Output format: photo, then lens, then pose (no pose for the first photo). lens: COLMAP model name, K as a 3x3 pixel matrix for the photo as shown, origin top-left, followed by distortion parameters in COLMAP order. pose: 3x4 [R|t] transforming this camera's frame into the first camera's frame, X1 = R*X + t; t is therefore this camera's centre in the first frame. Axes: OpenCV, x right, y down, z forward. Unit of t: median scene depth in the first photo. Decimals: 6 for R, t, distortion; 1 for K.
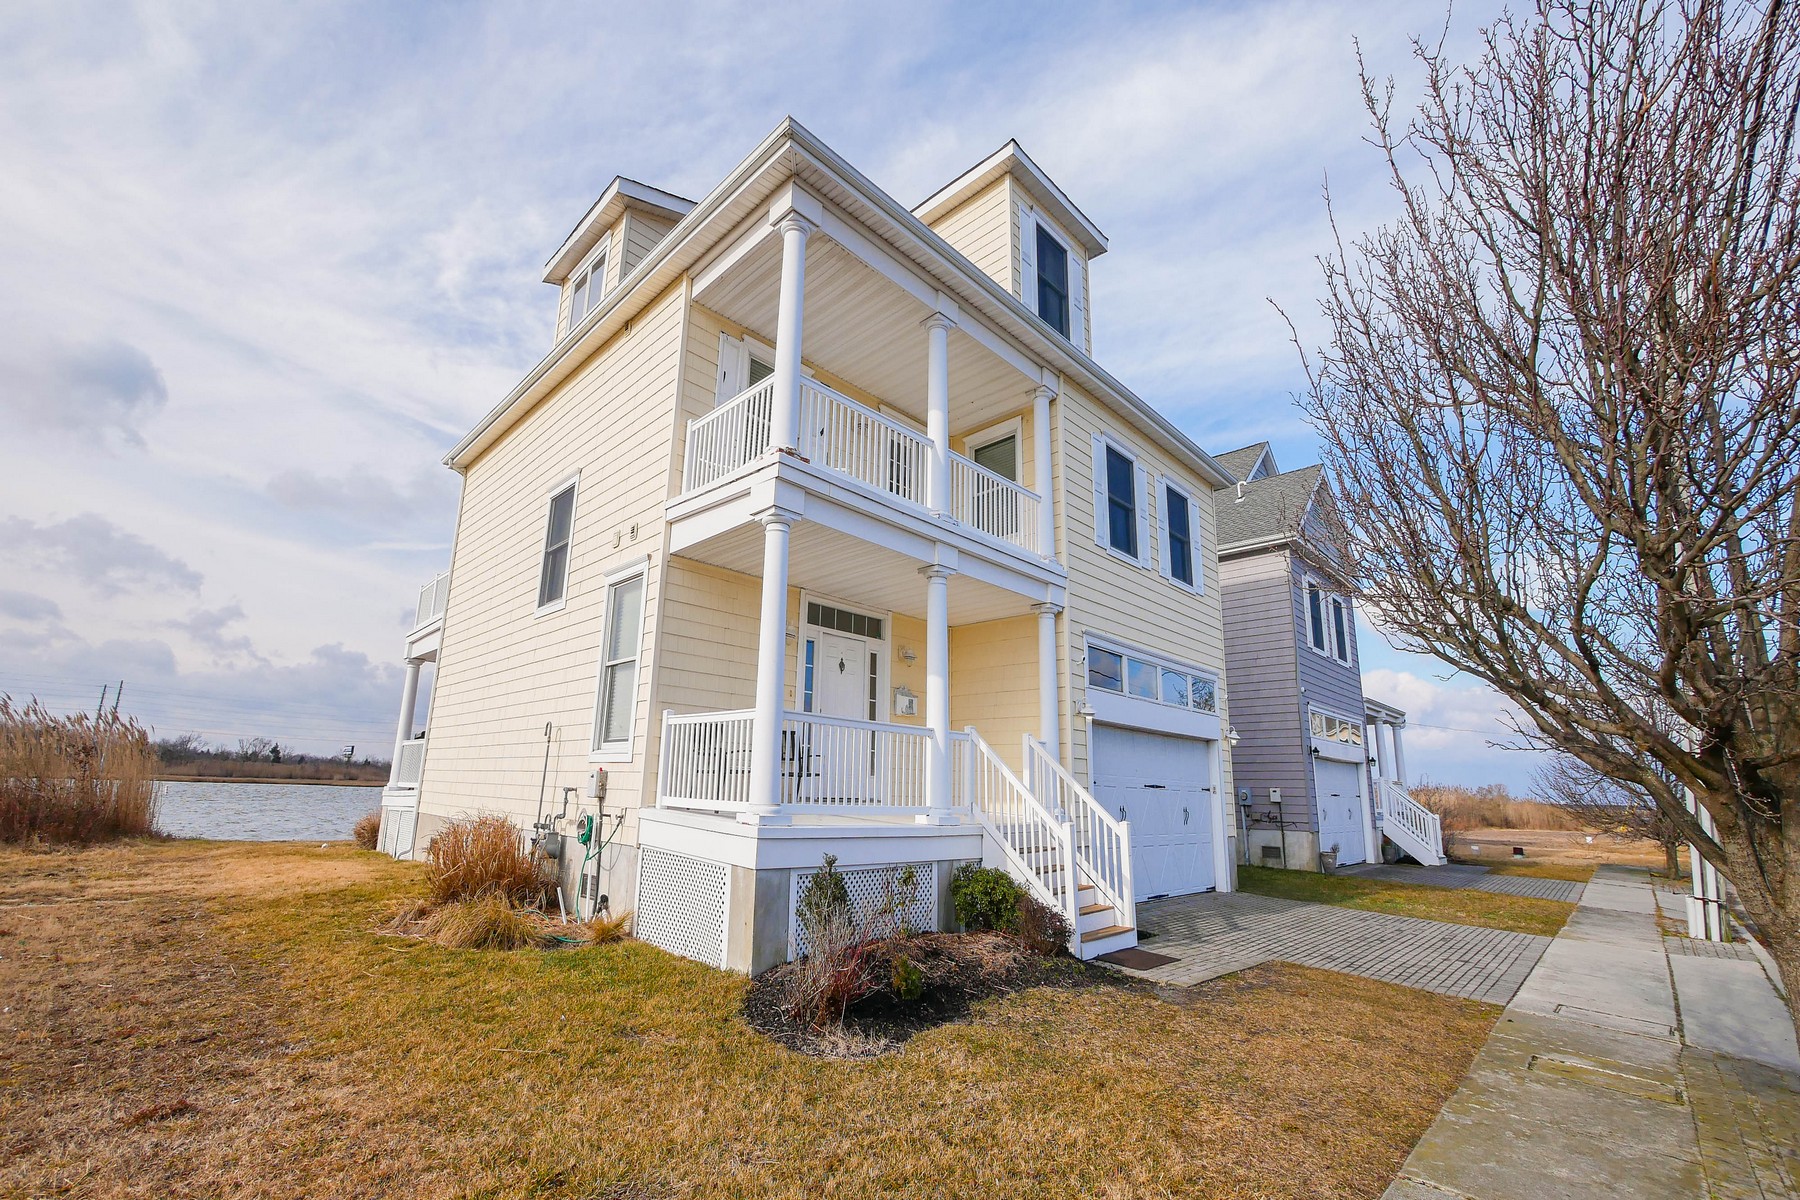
lens RADIAL K [[775.4, 0, 901.7], [0, 775.4, 622.2], [0, 0, 1]] dist [-0.001930, -0.000110]
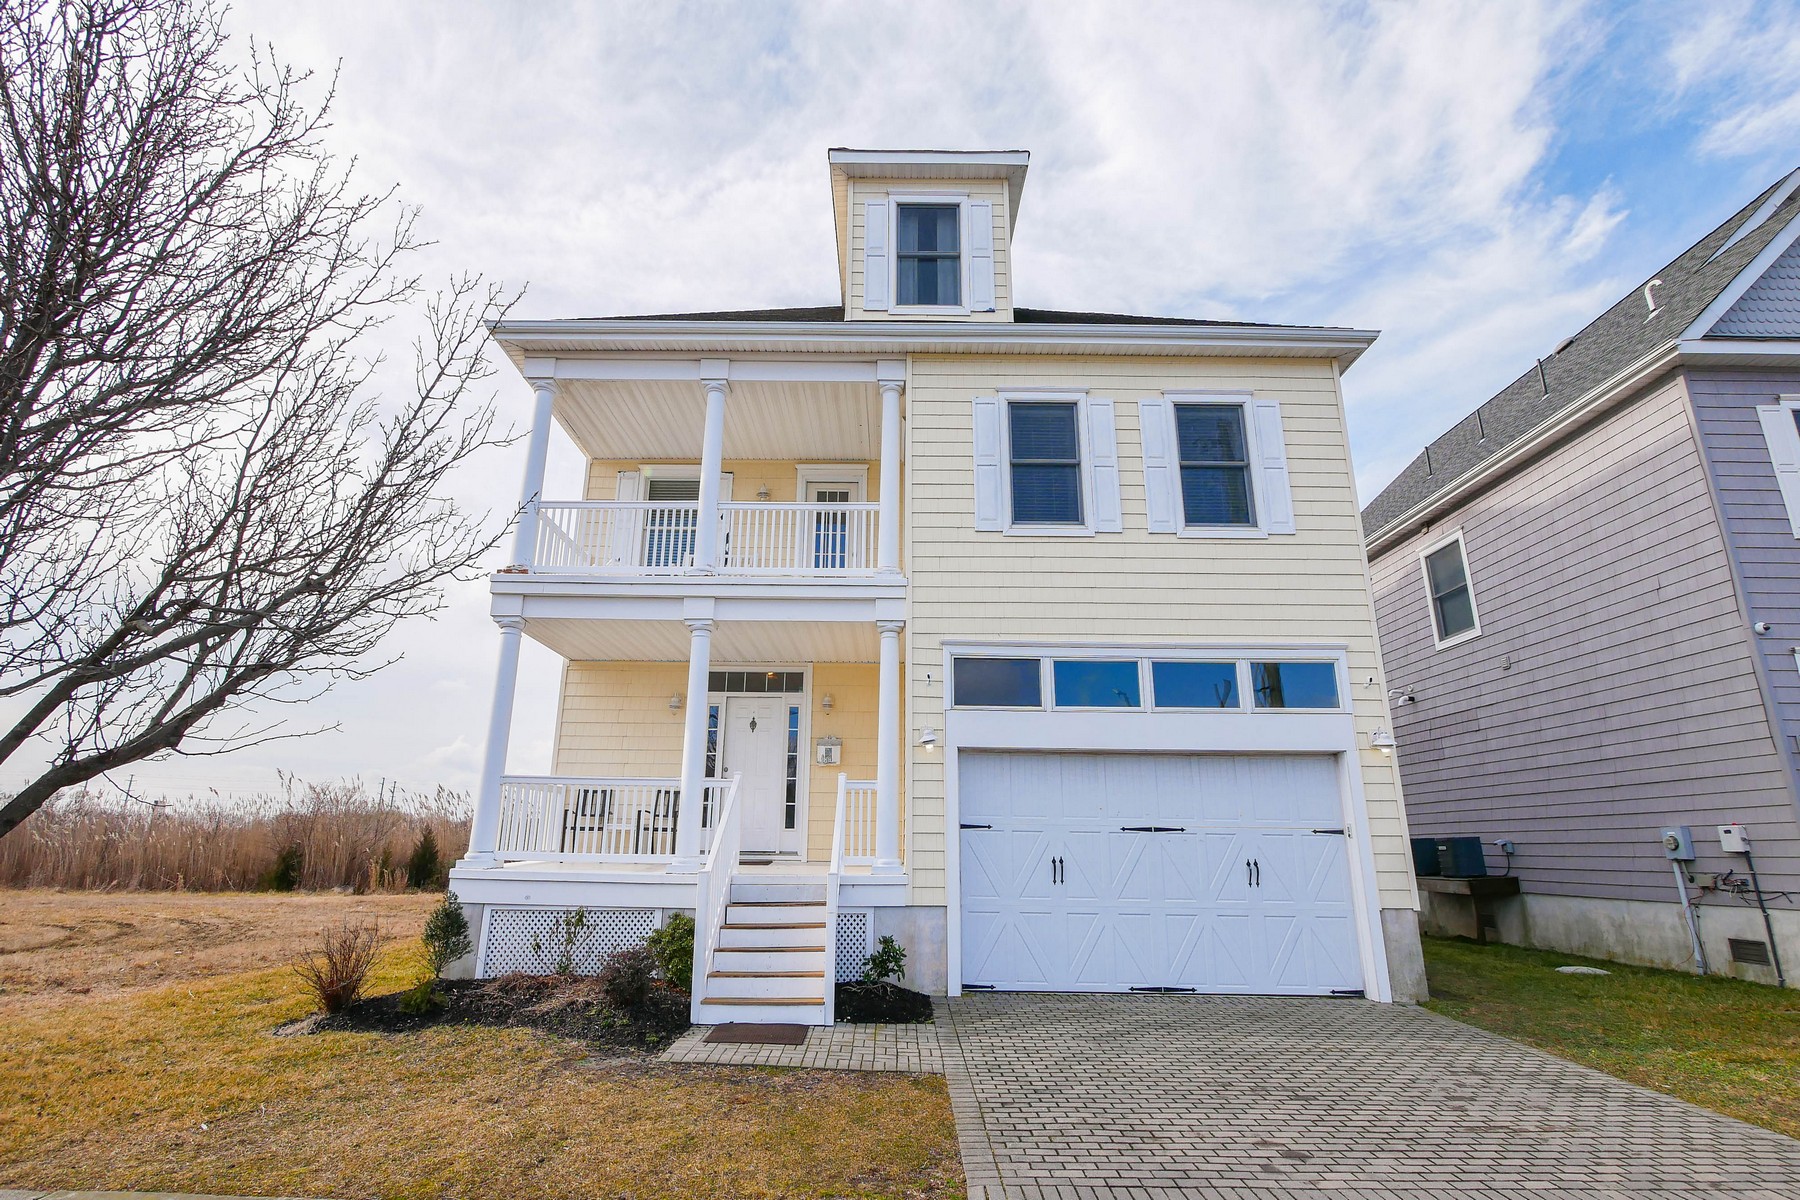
lens RADIAL K [[778.9, 0, 903.2], [0, 778.9, 652.1], [0, 0, 1]] dist [-0.002746, -0.000191]
pose [[0.679535, -0.200627, -0.705677, 0.725275], [0.164255, 0.979069, -0.120183, 0.105584], [0.715019, -0.034243, 0.698266, 0.360840]]
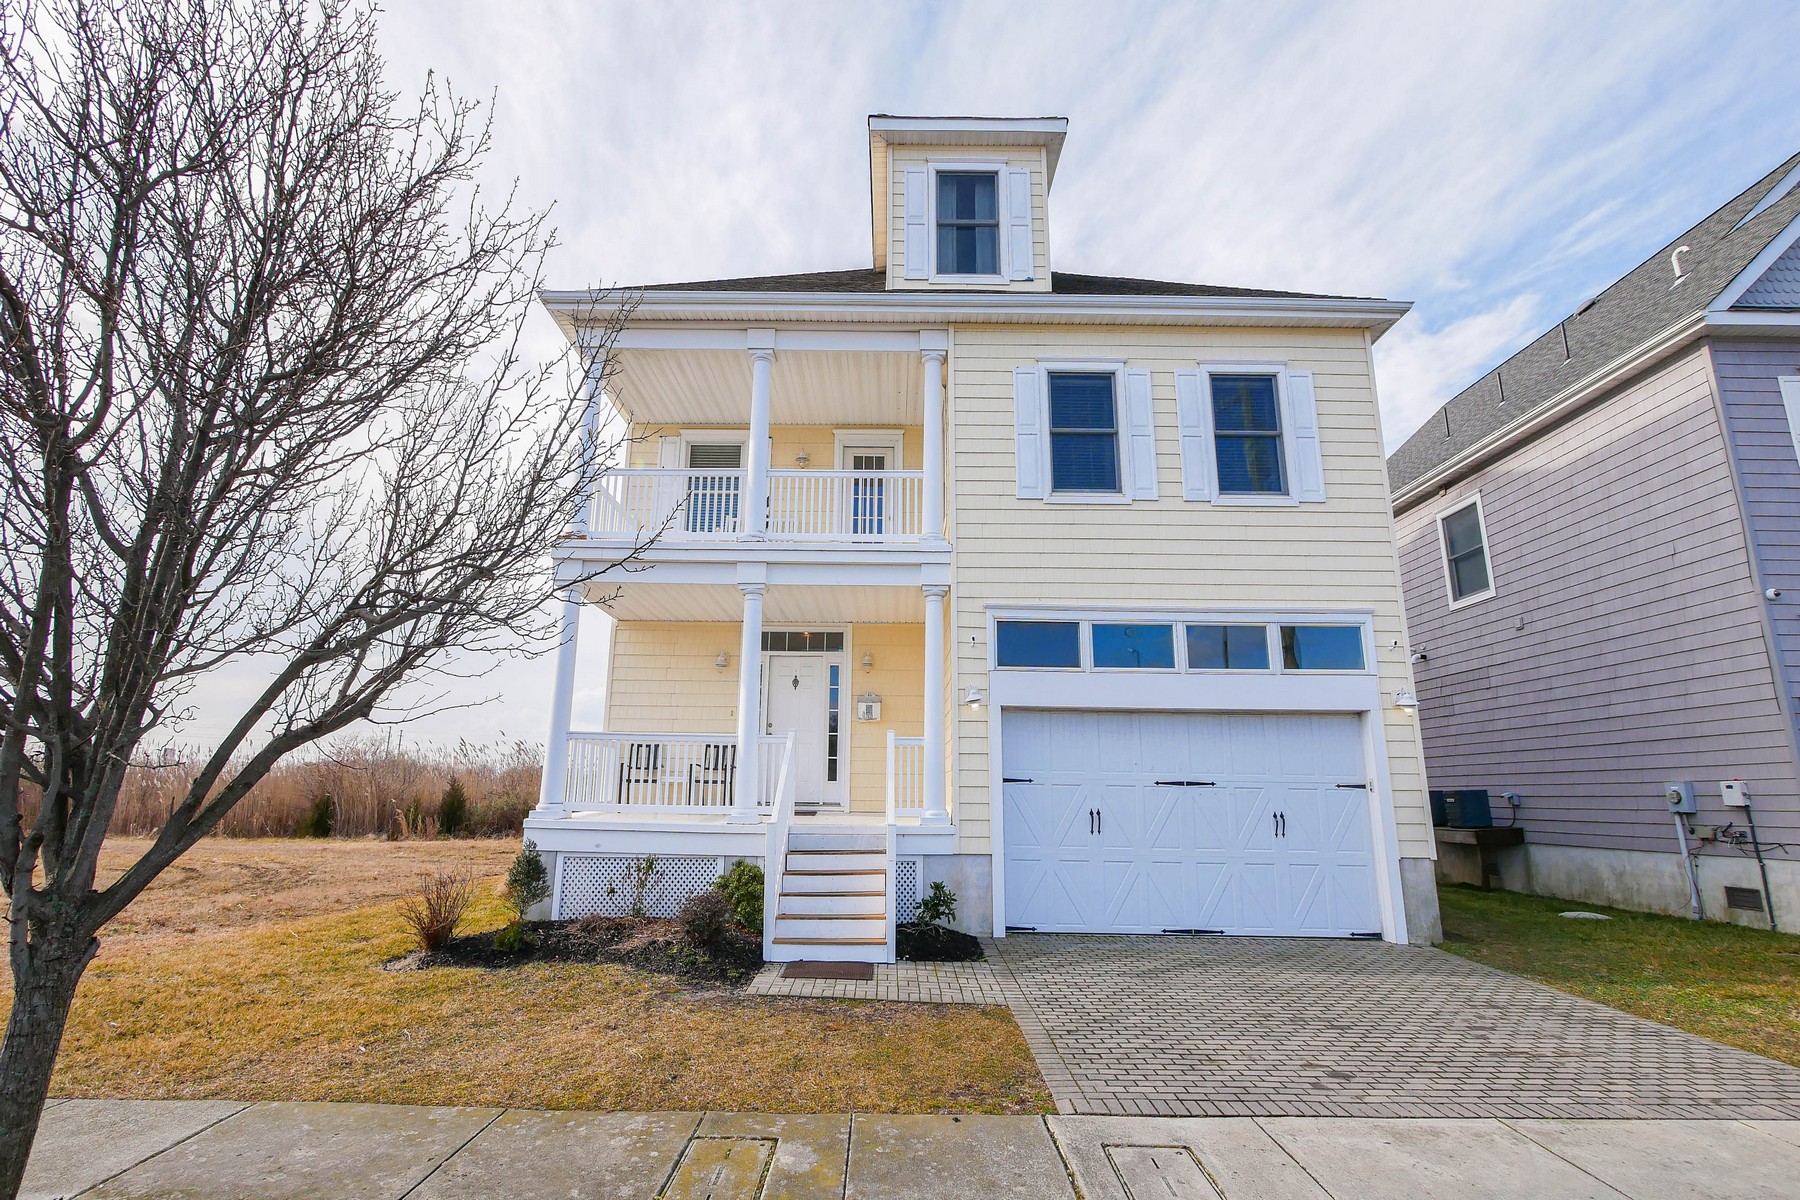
lens RADIAL K [[778.2, 0, 893.5], [0, 778.2, 638.3], [0, 0, 1]] dist [-0.002062, -0.000106]
pose [[0.676947, -0.166143, -0.717035, 0.718199], [0.162669, 0.983872, -0.074397, 0.087342], [0.717831, -0.066276, 0.693056, 0.297387]]
